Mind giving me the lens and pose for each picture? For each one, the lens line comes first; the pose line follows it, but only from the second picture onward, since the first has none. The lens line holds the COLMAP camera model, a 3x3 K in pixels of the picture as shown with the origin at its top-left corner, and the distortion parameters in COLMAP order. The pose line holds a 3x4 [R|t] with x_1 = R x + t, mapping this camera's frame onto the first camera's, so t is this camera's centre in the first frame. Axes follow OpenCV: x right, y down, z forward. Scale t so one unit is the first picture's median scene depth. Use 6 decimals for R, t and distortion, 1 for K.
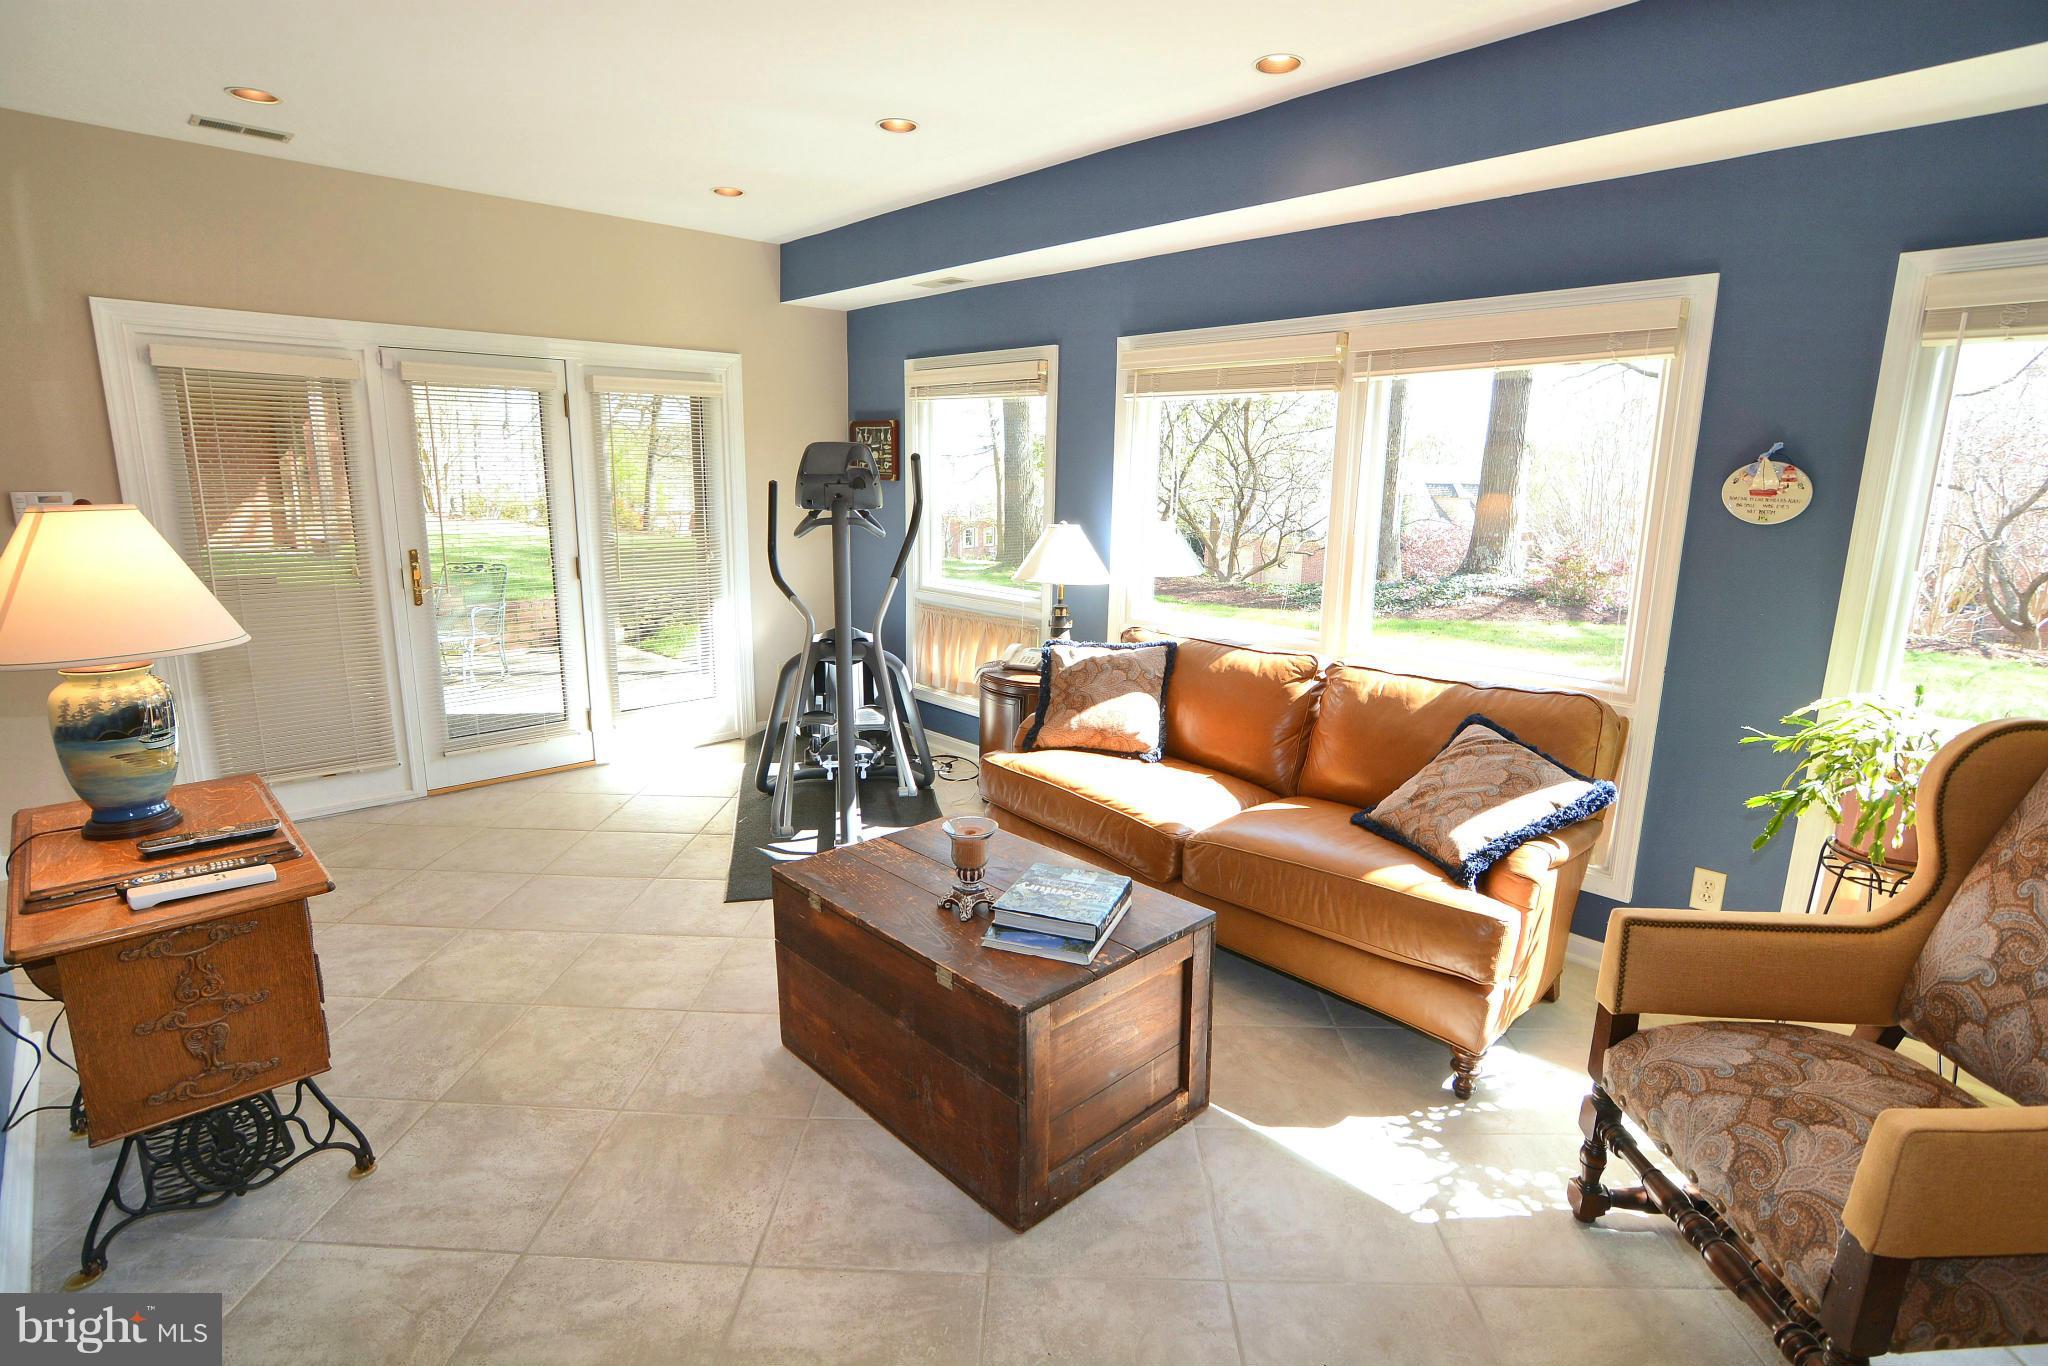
lens RADIAL K [[1001.8, 0, 1029.4], [0, 1001.8, 680.1], [0, 0, 1]] dist [-0.018865, 0.000535]
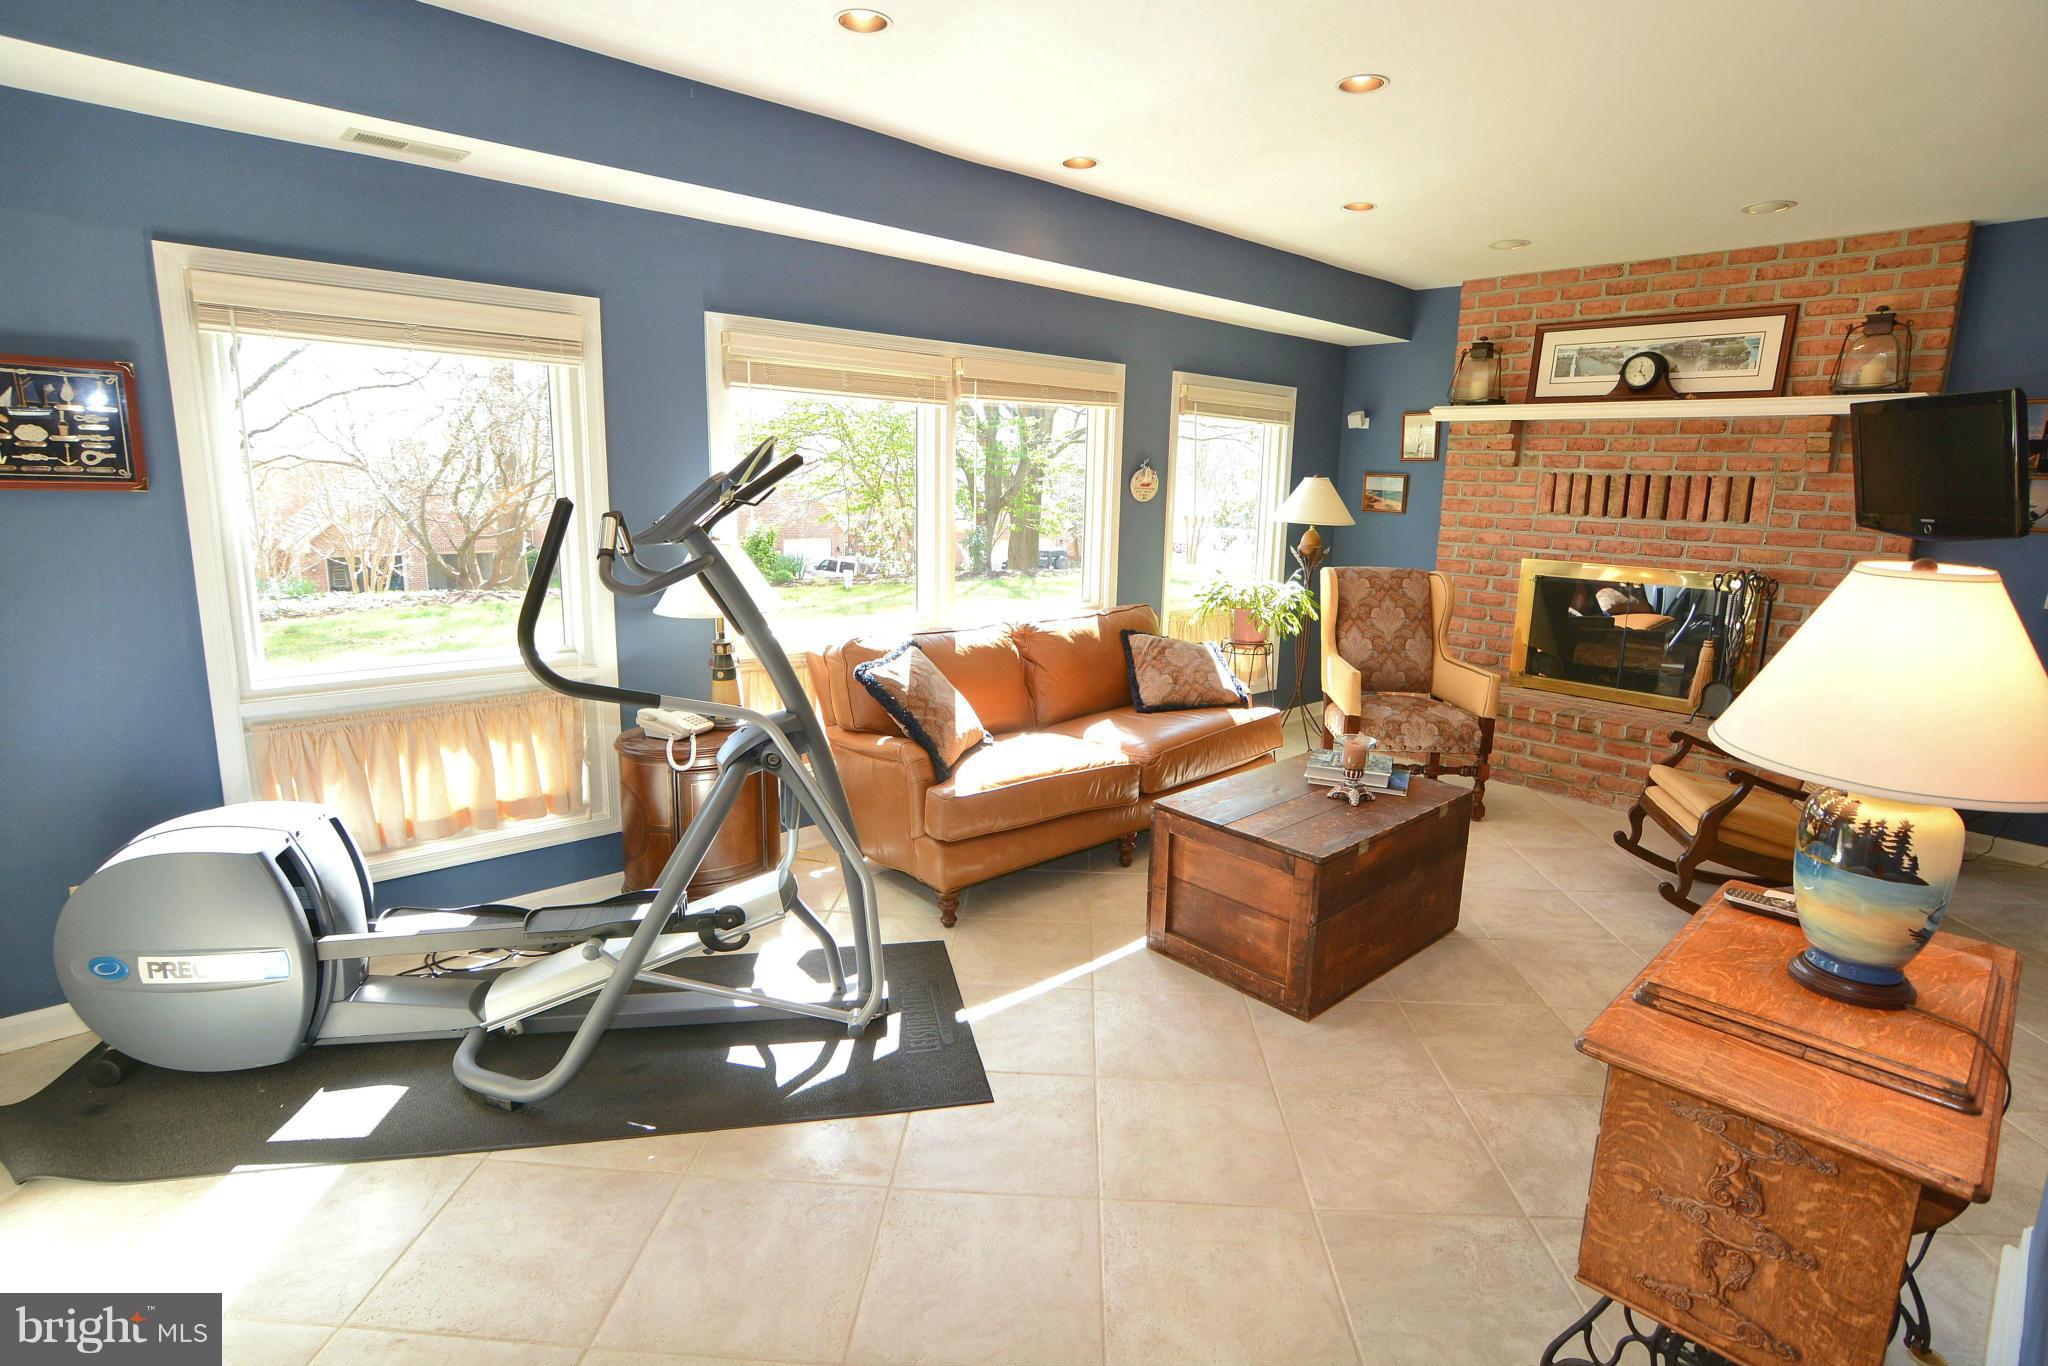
lens RADIAL K [[1001.8, 0, 1029.4], [0, 1001.8, 680.1], [0, 0, 1]] dist [-0.018865, 0.000535]
pose [[0.012988, -0.206651, 0.978328, -0.973808], [0.194905, 0.960167, 0.200228, -0.202551], [-0.980736, 0.188081, 0.052748, 0.933640]]
